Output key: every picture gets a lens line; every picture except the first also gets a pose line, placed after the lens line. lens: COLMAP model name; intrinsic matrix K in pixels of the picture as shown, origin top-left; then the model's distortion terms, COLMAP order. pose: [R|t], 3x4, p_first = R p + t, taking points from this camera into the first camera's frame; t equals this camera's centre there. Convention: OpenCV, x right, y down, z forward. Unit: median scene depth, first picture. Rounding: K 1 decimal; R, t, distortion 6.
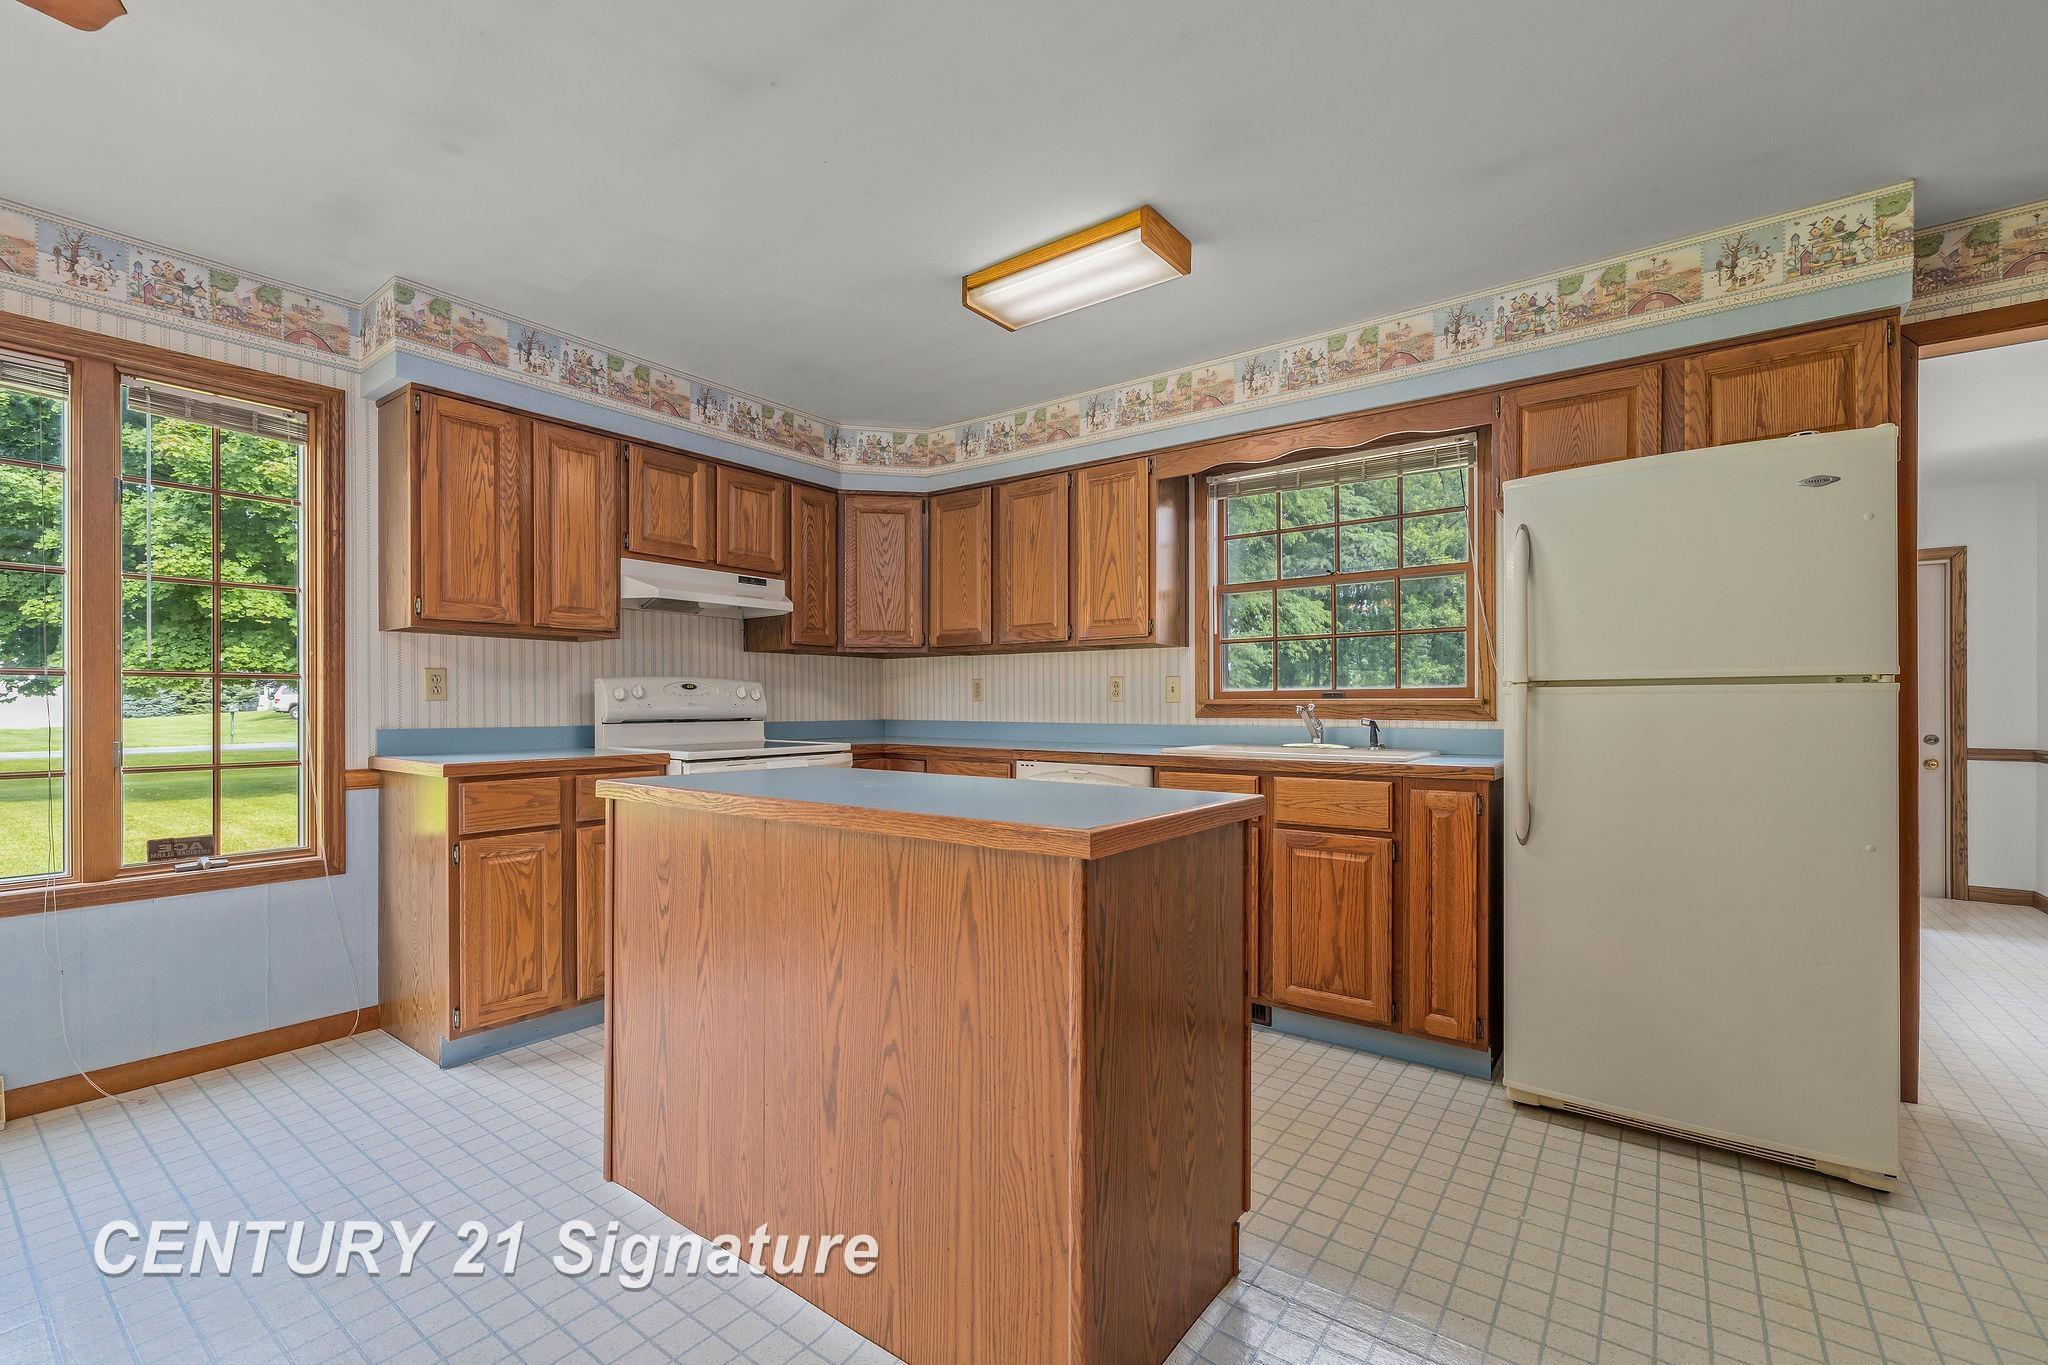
lens RADIAL K [[874.1, 0, 1027.8], [0, 874.1, 696.8], [0, 0, 1]] dist [0.003461, -0.000289]
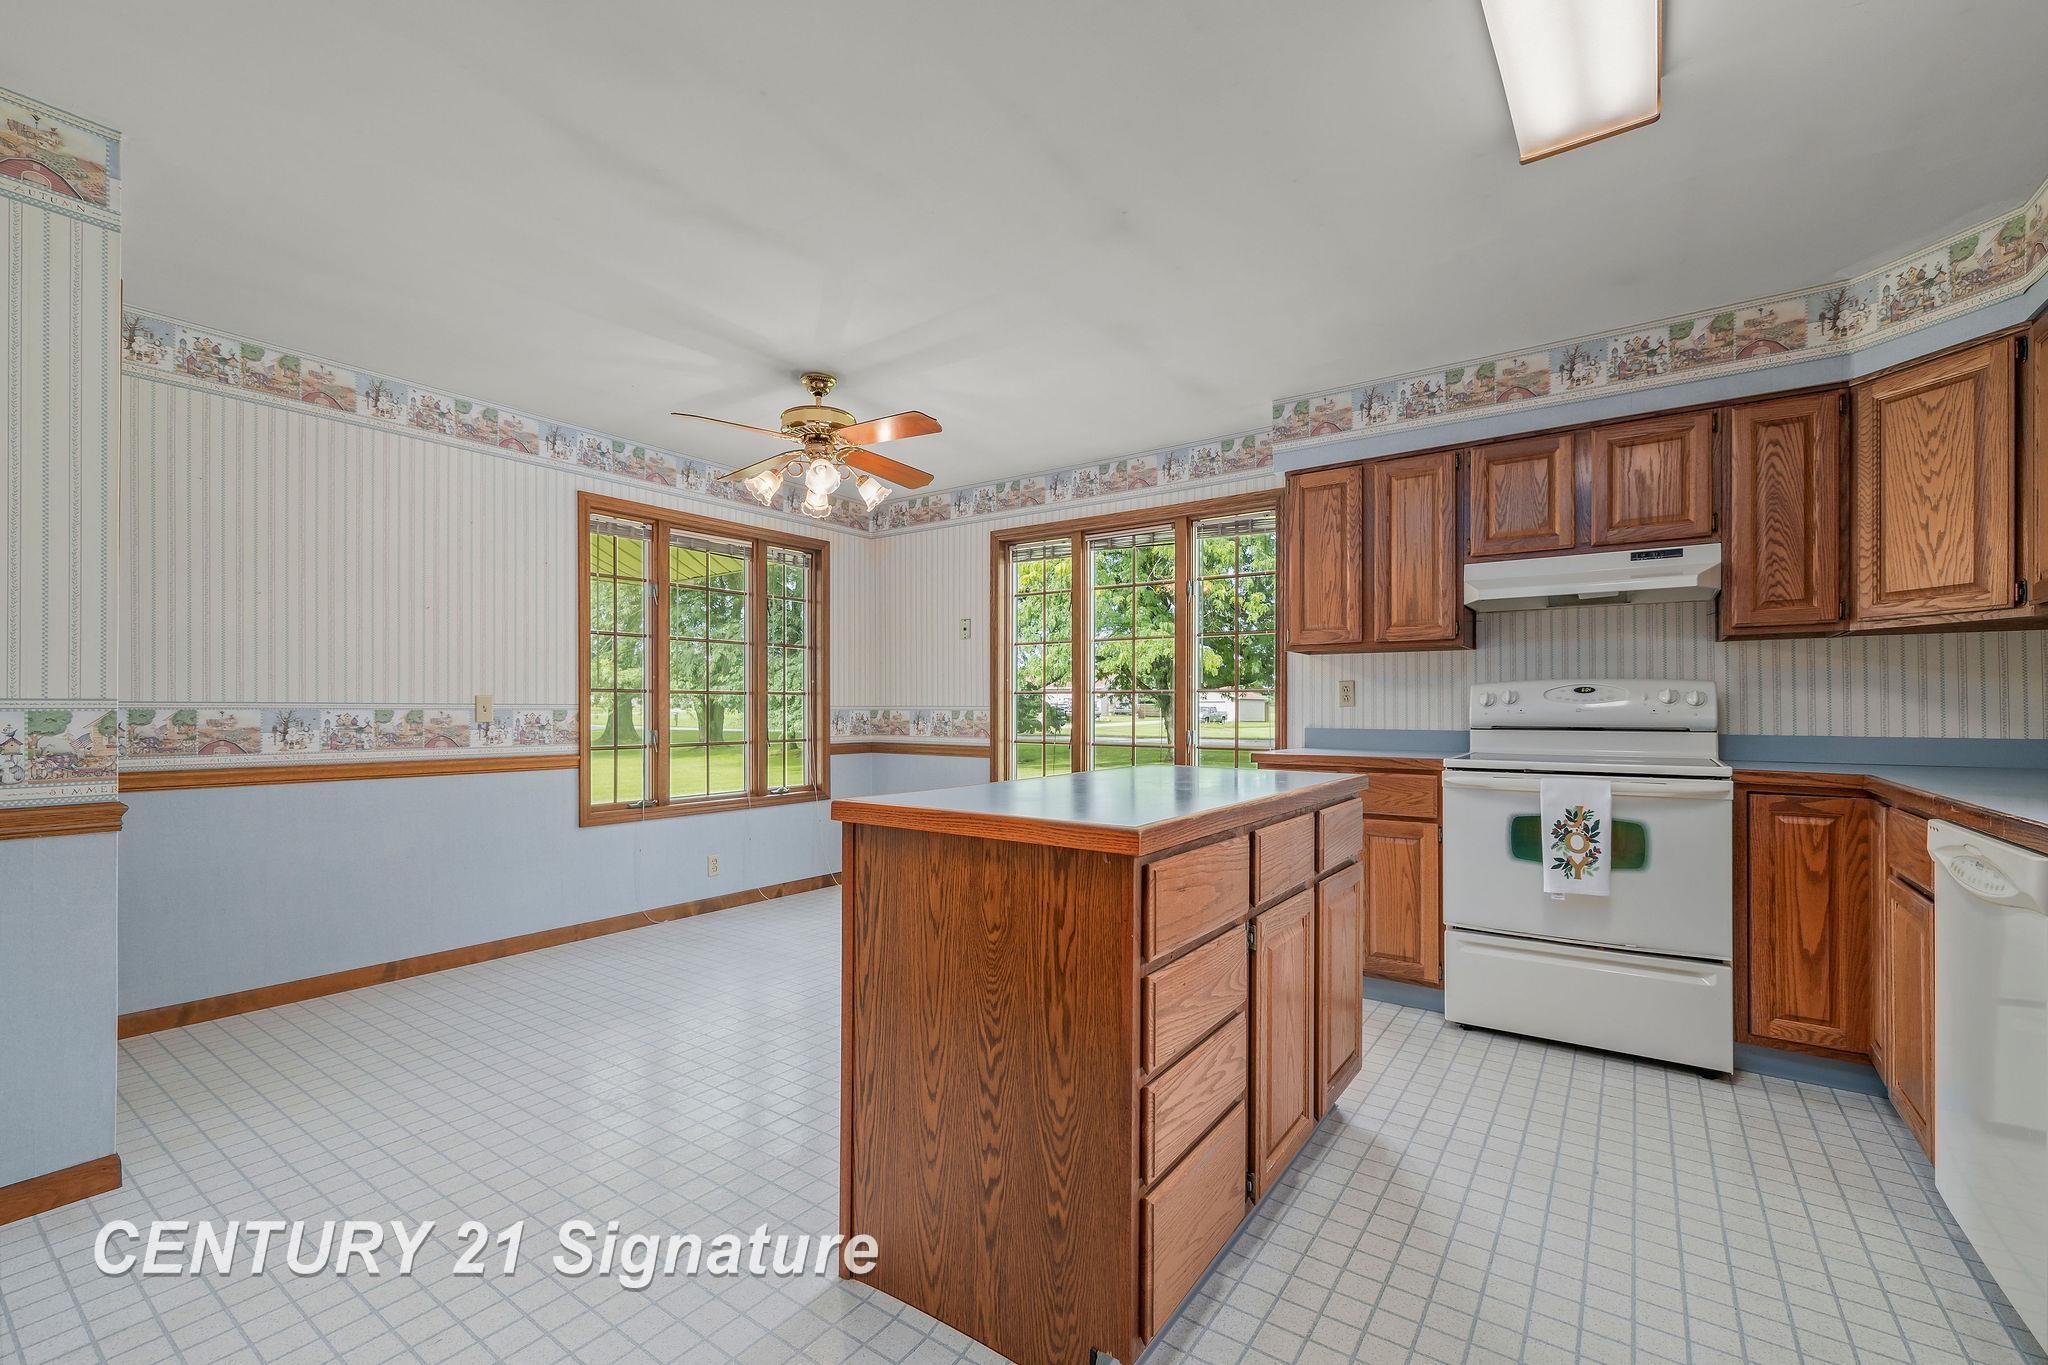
lens RADIAL K [[874.1, 0, 1025.9], [0, 874.1, 703.4], [0, 0, 1]] dist [0.003461, -0.000289]
pose [[0.019629, -0.007536, -0.999779, 0.518459], [0.003159, 0.999967, -0.007476, 0.007209], [0.999802, -0.003012, 0.019652, 0.459129]]
